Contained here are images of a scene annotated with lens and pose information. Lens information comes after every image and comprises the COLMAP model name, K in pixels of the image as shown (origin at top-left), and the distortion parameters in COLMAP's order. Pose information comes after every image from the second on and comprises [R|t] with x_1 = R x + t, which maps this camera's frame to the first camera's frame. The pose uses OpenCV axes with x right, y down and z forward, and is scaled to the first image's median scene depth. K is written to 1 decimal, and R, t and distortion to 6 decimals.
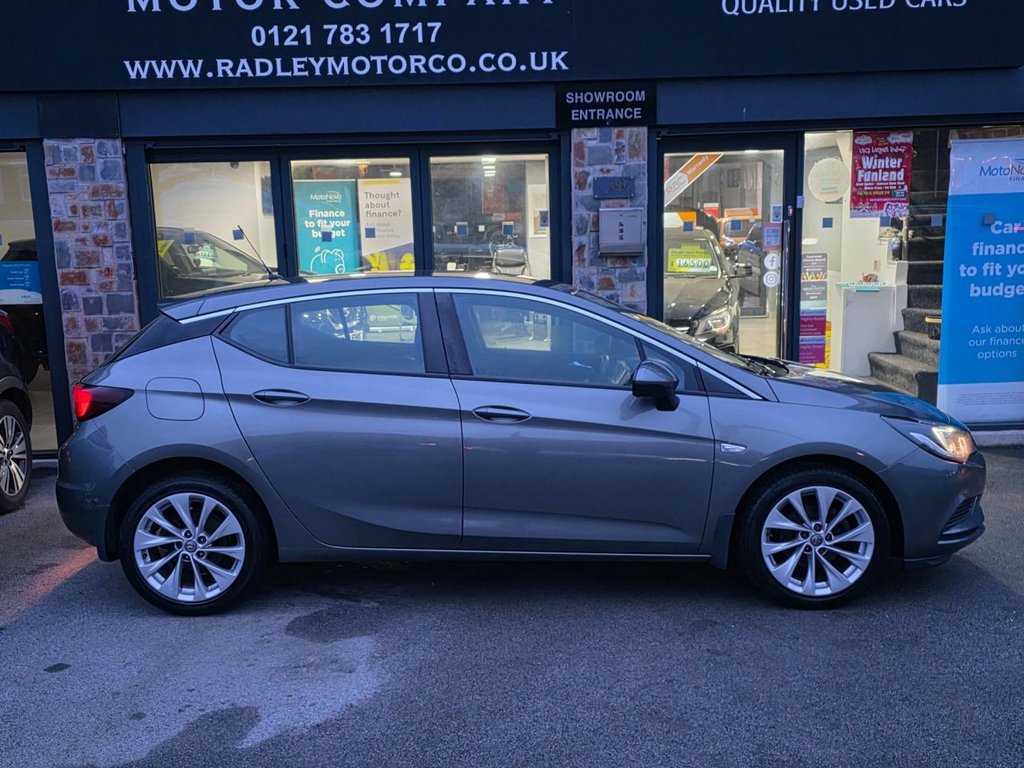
lens RADIAL K [[1048.5, 0, 499.9], [0, 1048.5, 389.7], [0, 0, 1]] dist [0.098276, -0.147167]
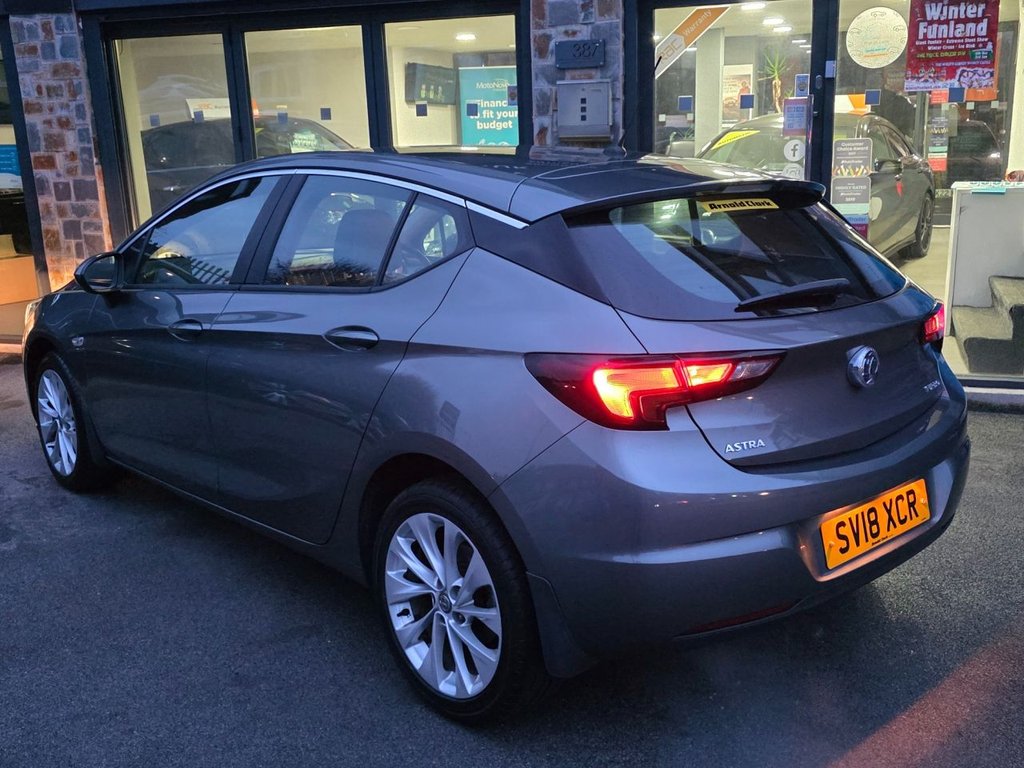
lens RADIAL K [[1030.3, 0, 515.2], [0, 1030.3, 375.4], [0, 0, 1]] dist [0.083583, -0.105935]
pose [[0.944980, 0.075489, -0.318300, 0.326506], [-0.049166, 0.994732, 0.089947, -0.017671], [0.323413, -0.069349, 0.943713, 0.220435]]
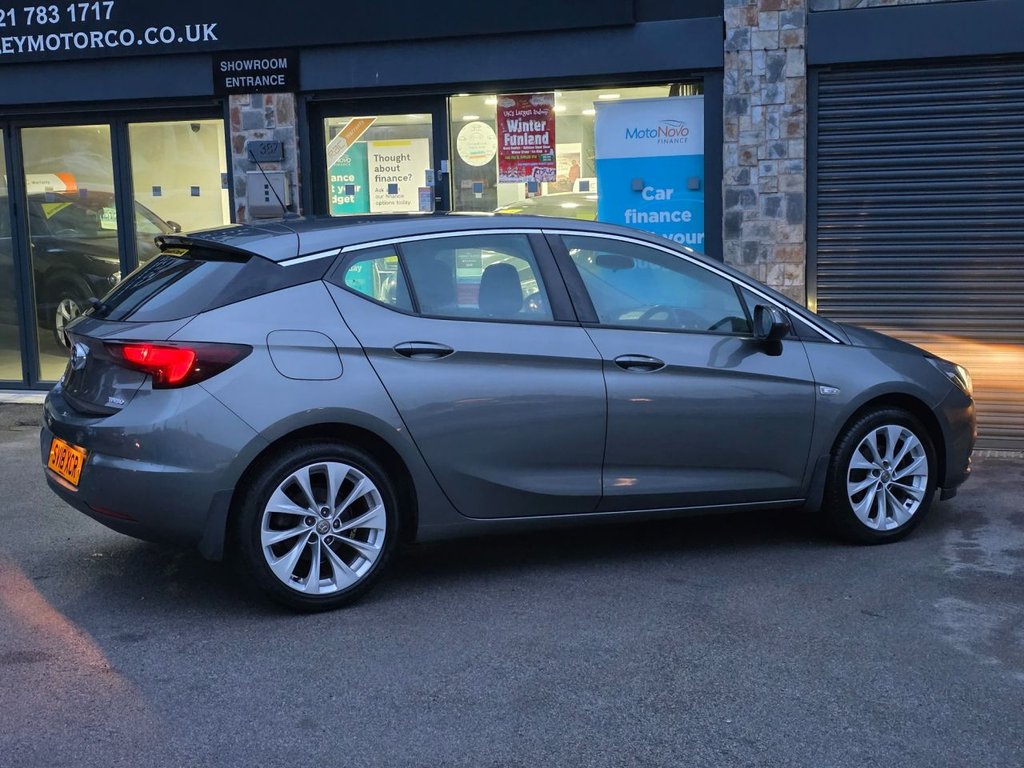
lens RADIAL K [[1413.6, 0, 501.0], [0, 1413.6, 382.2], [0, 0, 1]] dist [0.158451, -0.413136]
pose [[0.934971, 0.049460, -0.351259, 0.814046], [-0.057750, 0.998244, -0.013155, 0.038364], [0.349992, 0.032585, 0.936186, -0.215459]]
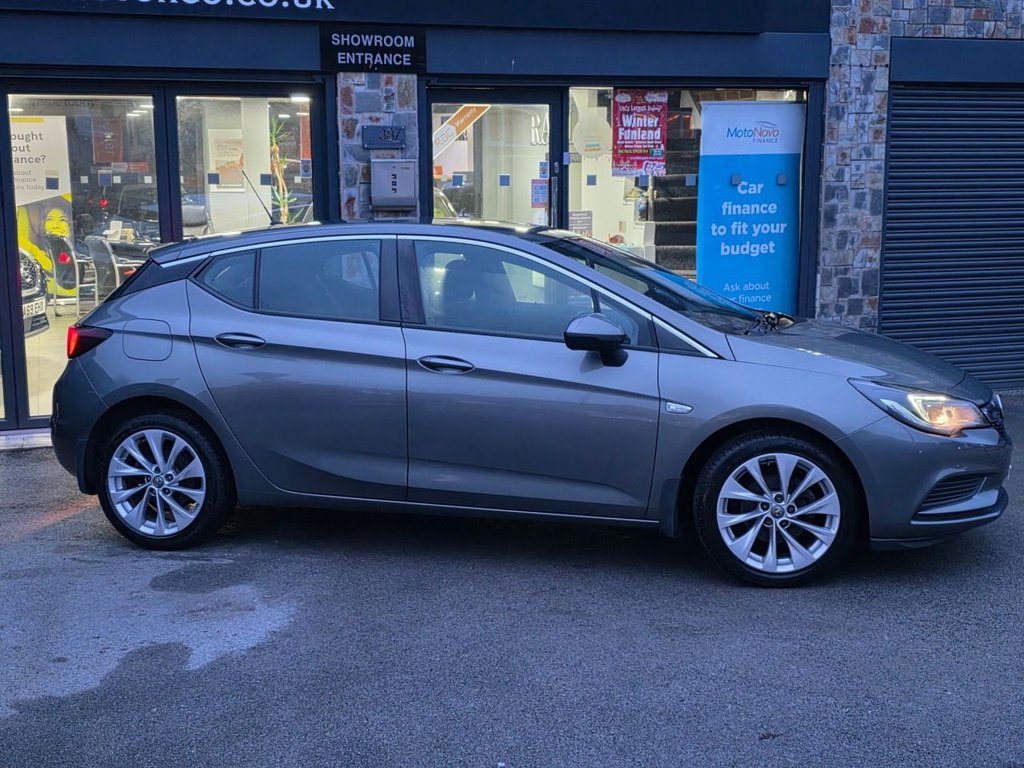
lens RADIAL K [[1320.7, 0, 512.6], [0, 1320.7, 375.2], [0, 0, 1]] dist [0.160041, -0.458601]
pose [[0.949289, -0.029067, 0.313059, -0.157588], [0.033110, 0.999423, -0.007605, 0.032371], [-0.312658, 0.017585, 0.949703, -0.154633]]
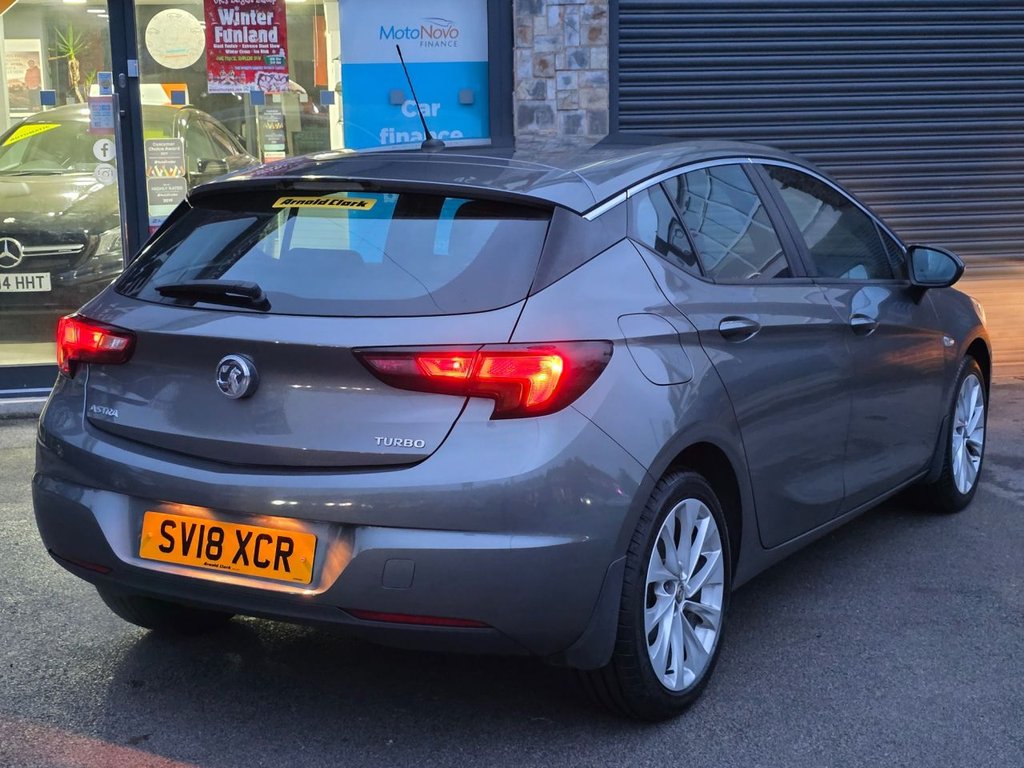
lens RADIAL K [[1550.3, 0, 514.9], [0, 1550.3, 364.2], [0, 0, 1]] dist [0.205352, -0.727360]
pose [[0.984450, -0.020628, 0.174452, 0.352637], [0.019355, 0.999772, 0.008995, 0.021477], [-0.174598, -0.005479, 0.984625, -0.109962]]
